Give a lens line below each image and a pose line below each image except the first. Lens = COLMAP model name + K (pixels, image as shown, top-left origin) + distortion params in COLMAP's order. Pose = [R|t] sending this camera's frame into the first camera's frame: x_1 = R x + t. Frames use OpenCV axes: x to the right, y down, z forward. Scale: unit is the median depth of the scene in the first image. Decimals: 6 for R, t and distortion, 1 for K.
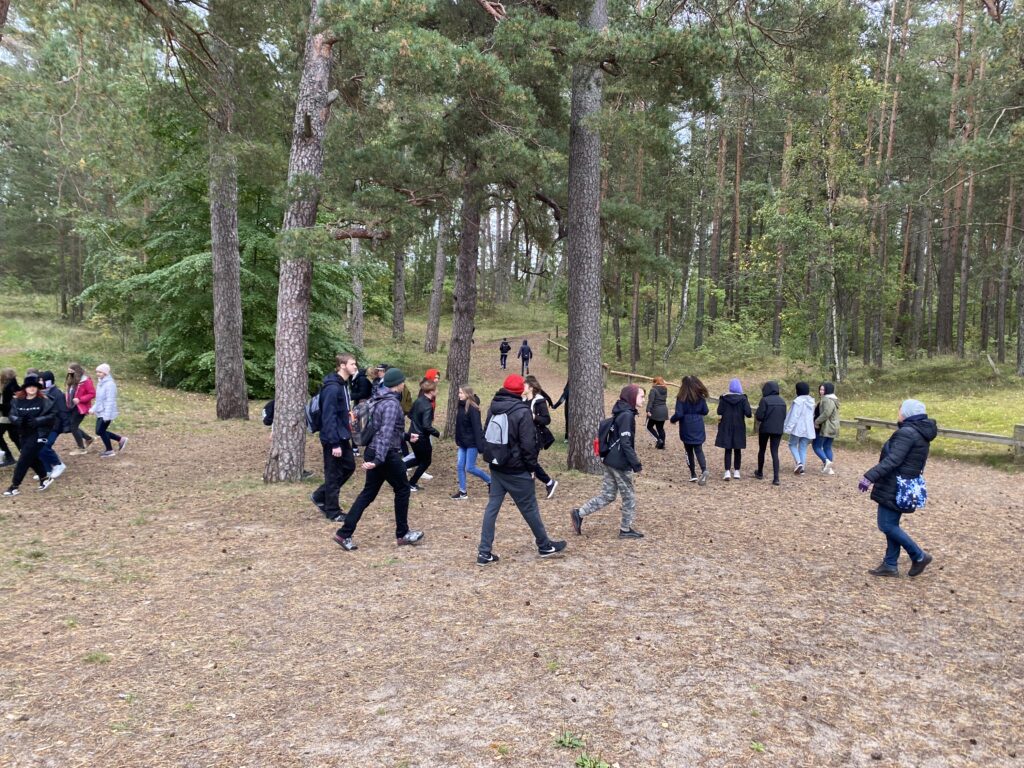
lens RADIAL K [[782.2, 0, 510.1], [0, 782.2, 382.5], [0, 0, 1]] dist [0.039450, 0.020762]
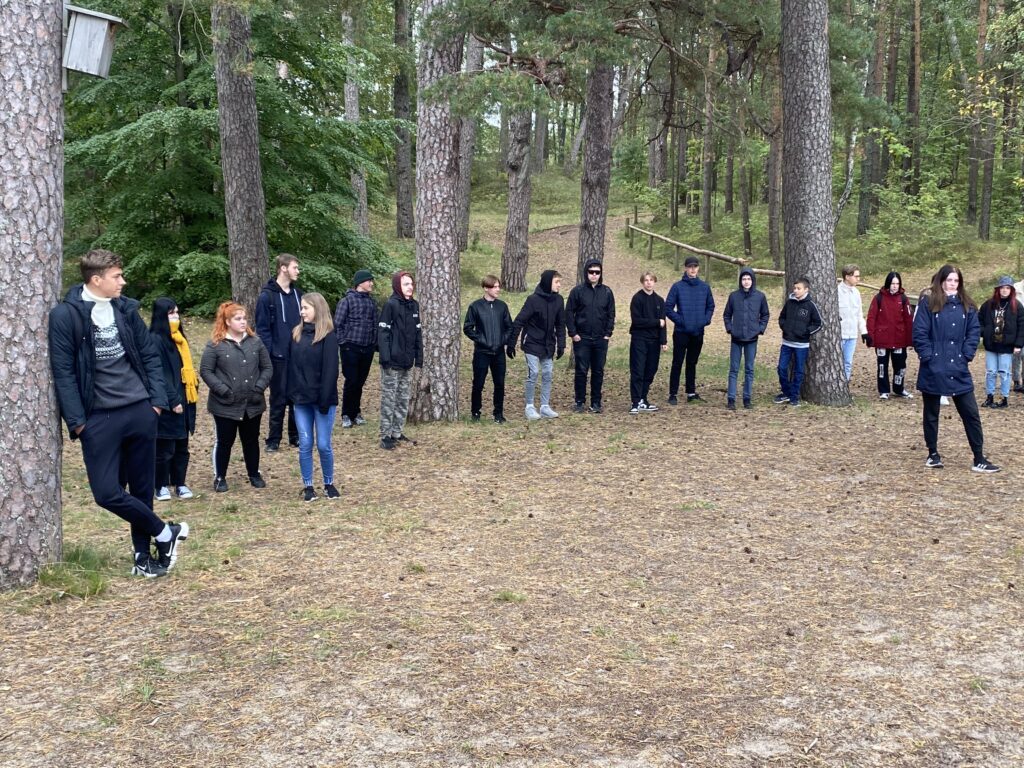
lens RADIAL K [[1180.0, 0, 511.9], [0, 1180.0, 385.6], [0, 0, 1]] dist [0.081882, 0.000000]
pose [[0.999727, -0.023117, -0.003457, -0.214919], [0.023312, 0.996877, 0.075456, 0.010053], [0.001702, -0.075516, 0.997143, -0.111280]]
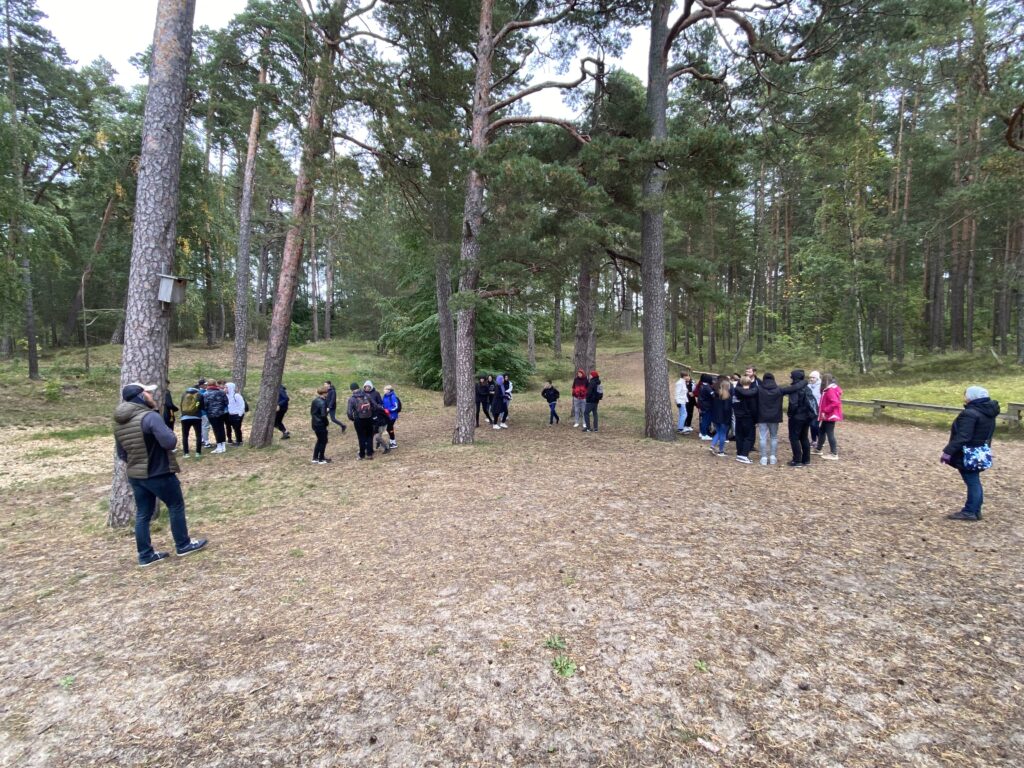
lens RADIAL K [[466.2, 0, 508.5], [0, 466.2, 389.6], [0, 0, 1]] dist [0.014551, -0.006661]
pose [[0.962123, -0.022605, -0.271676, 0.080076], [0.027040, 0.999555, 0.012593, 0.000245], [0.271271, -0.019462, 0.962306, 0.071361]]
